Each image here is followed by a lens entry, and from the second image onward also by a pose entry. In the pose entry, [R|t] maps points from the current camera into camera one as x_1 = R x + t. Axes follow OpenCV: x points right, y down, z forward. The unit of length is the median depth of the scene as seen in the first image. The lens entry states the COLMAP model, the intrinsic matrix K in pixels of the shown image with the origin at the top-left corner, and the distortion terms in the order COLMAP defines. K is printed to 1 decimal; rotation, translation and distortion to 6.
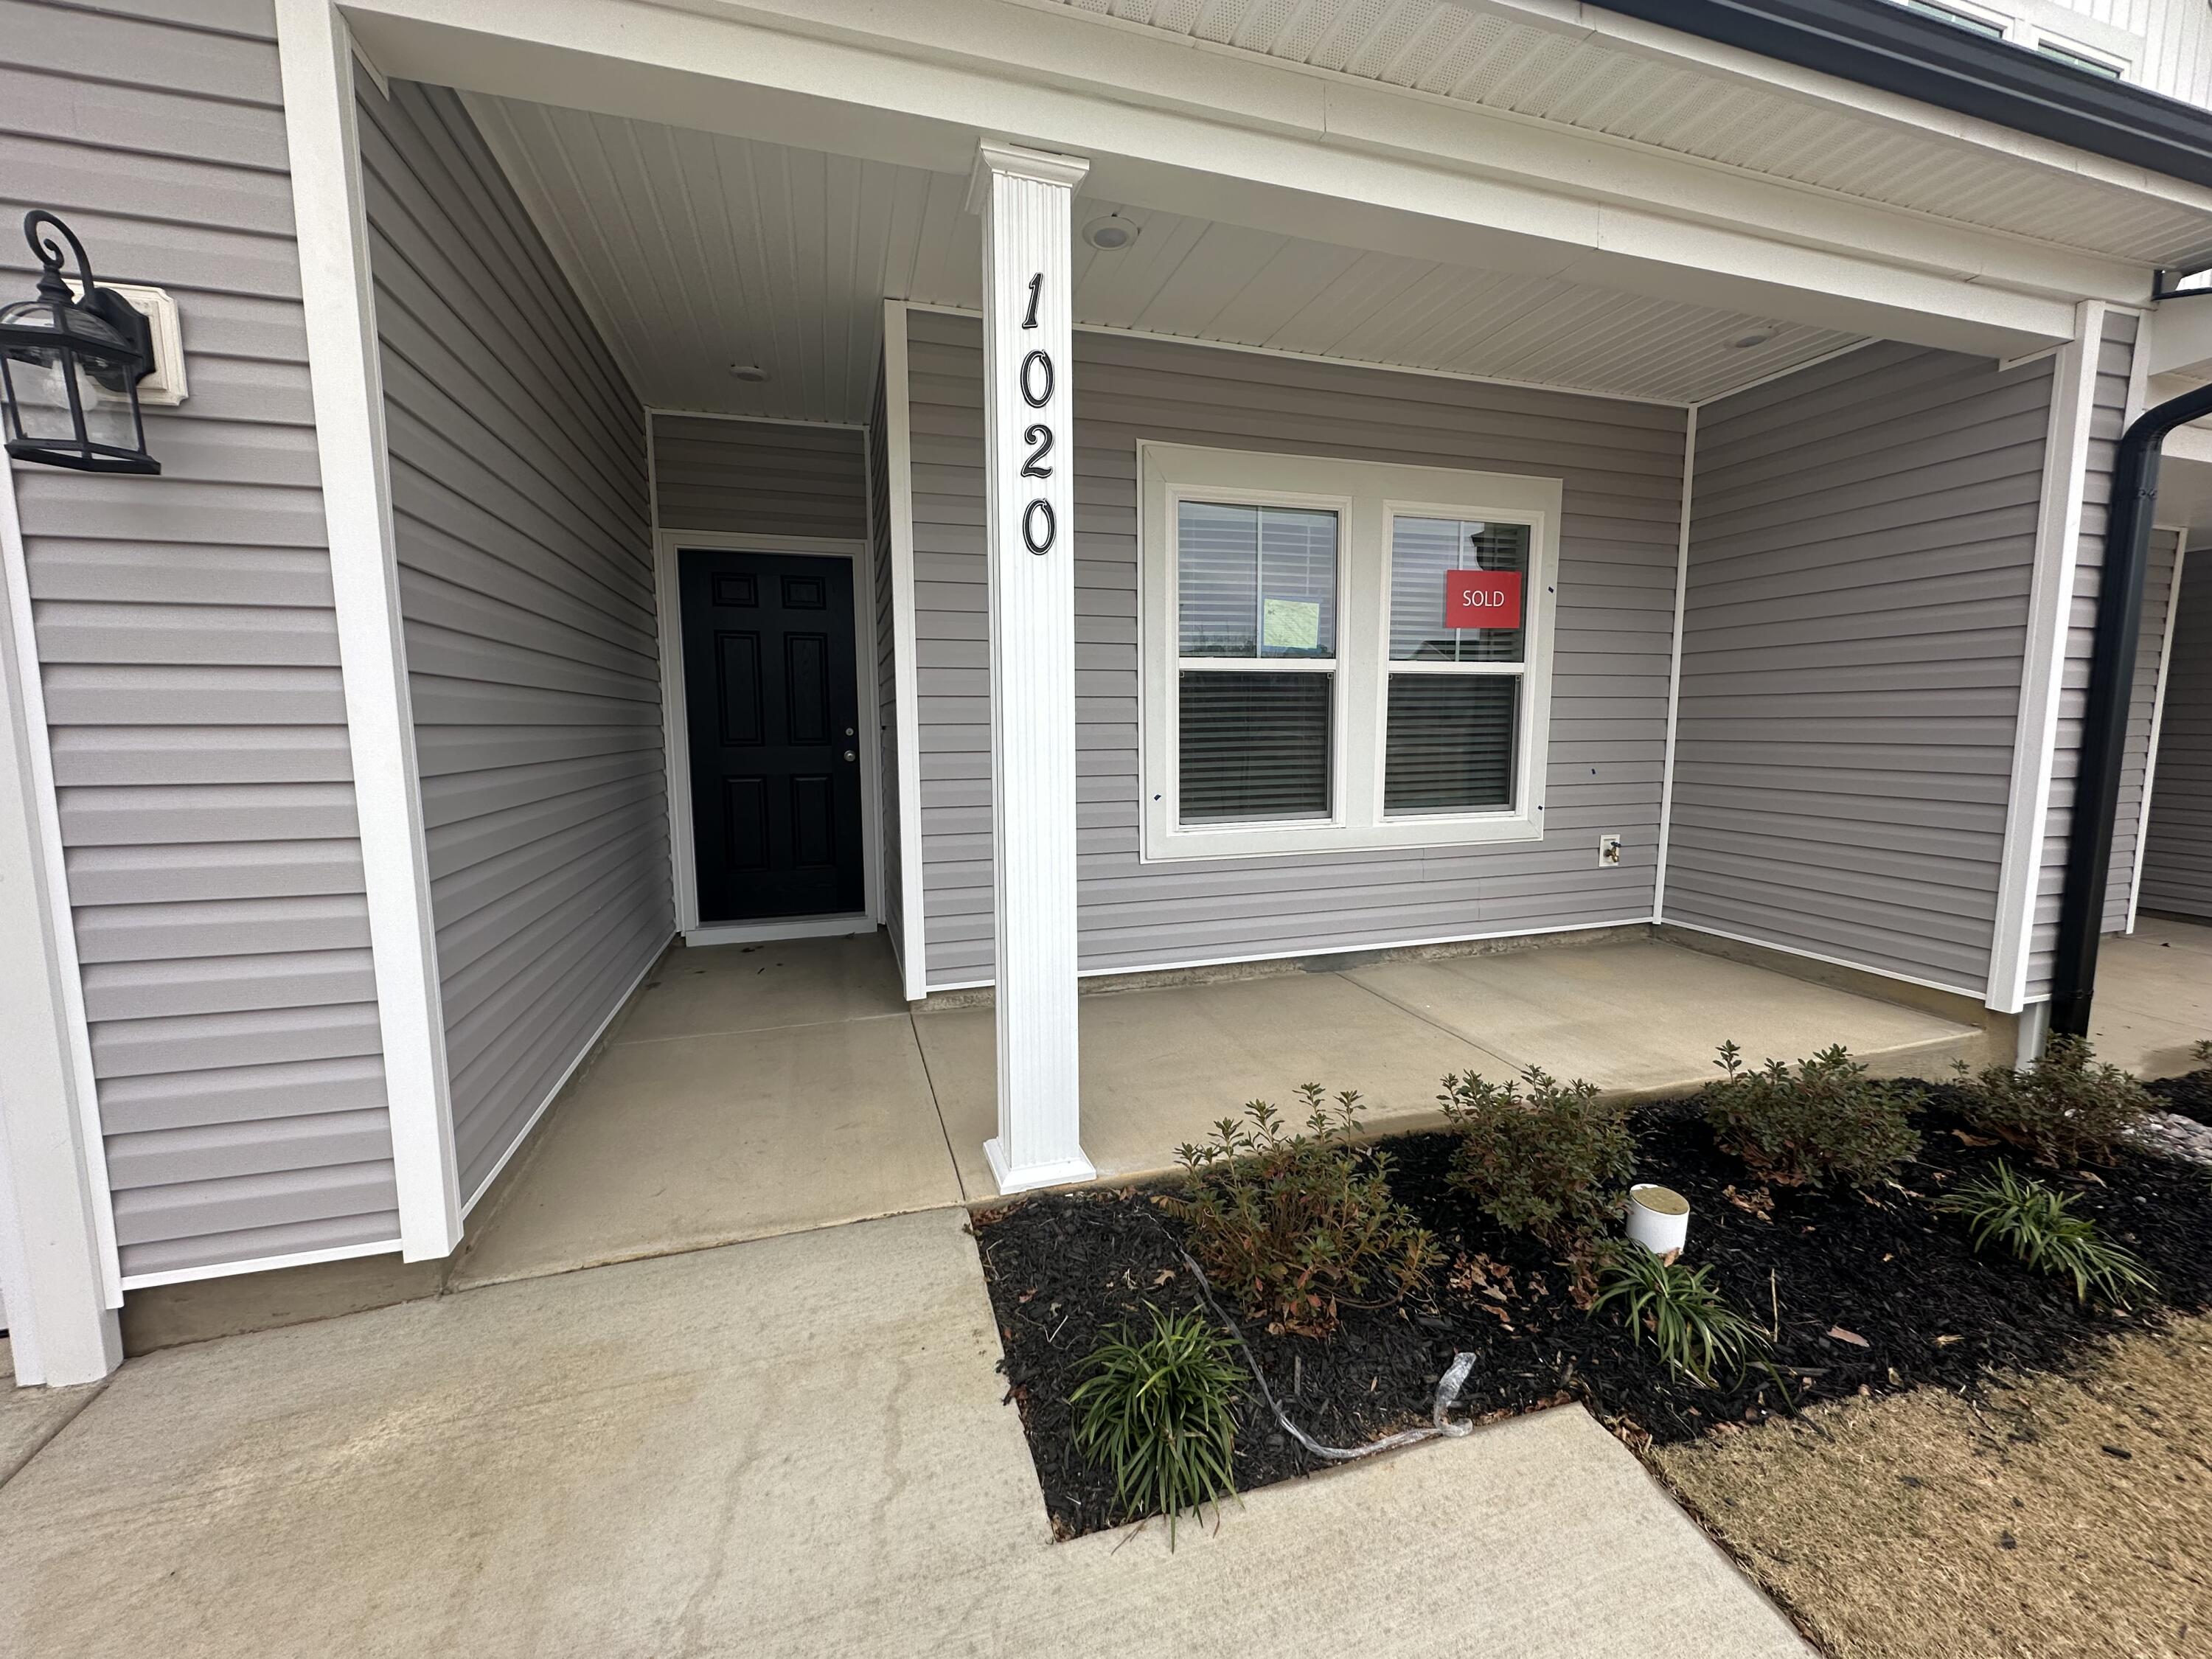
lens RADIAL K [[897.2, 0, 1094.9], [0, 897.2, 821.1], [0, 0, 1]] dist [0.001045, 0.000065]
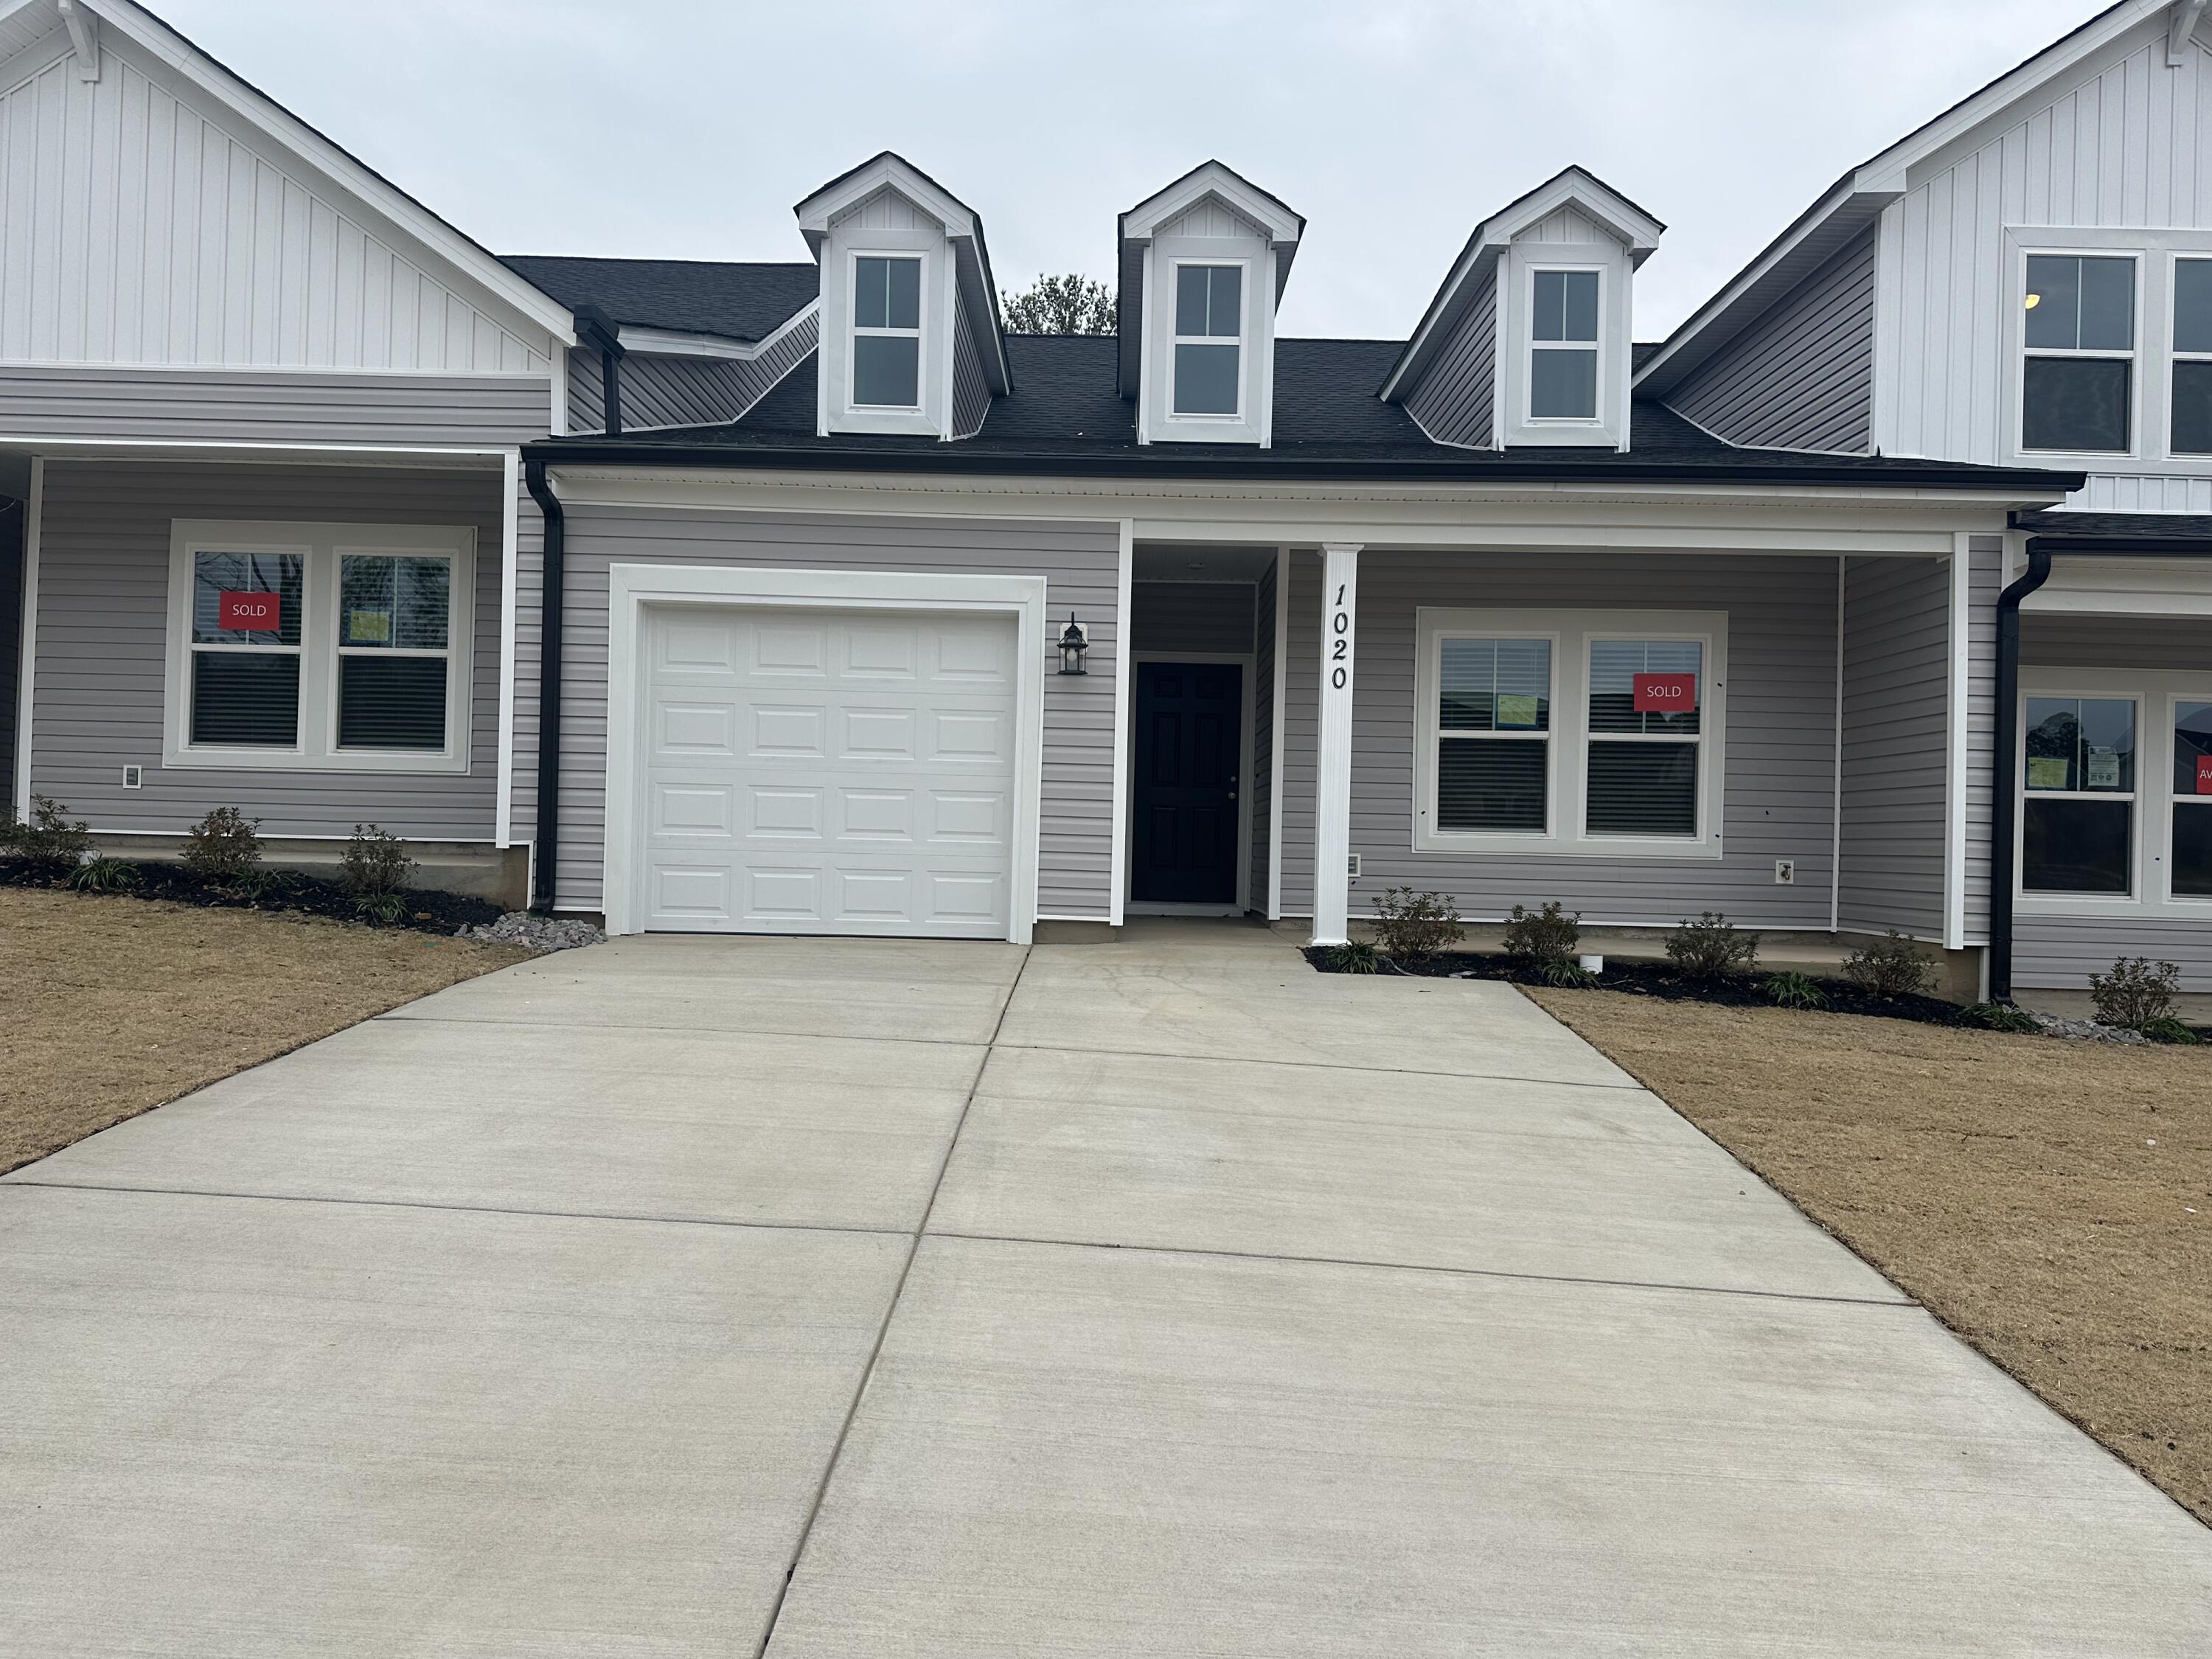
lens RADIAL K [[1550.8, 0, 1106.0], [0, 1550.8, 829.5], [0, 0, 1]] dist [0.217445, -0.000018]
pose [[0.960026, 0.025674, -0.278732, 0.328214], [-0.060041, 0.991495, -0.115471, 0.390692], [0.273396, 0.127590, 0.953402, -2.010020]]
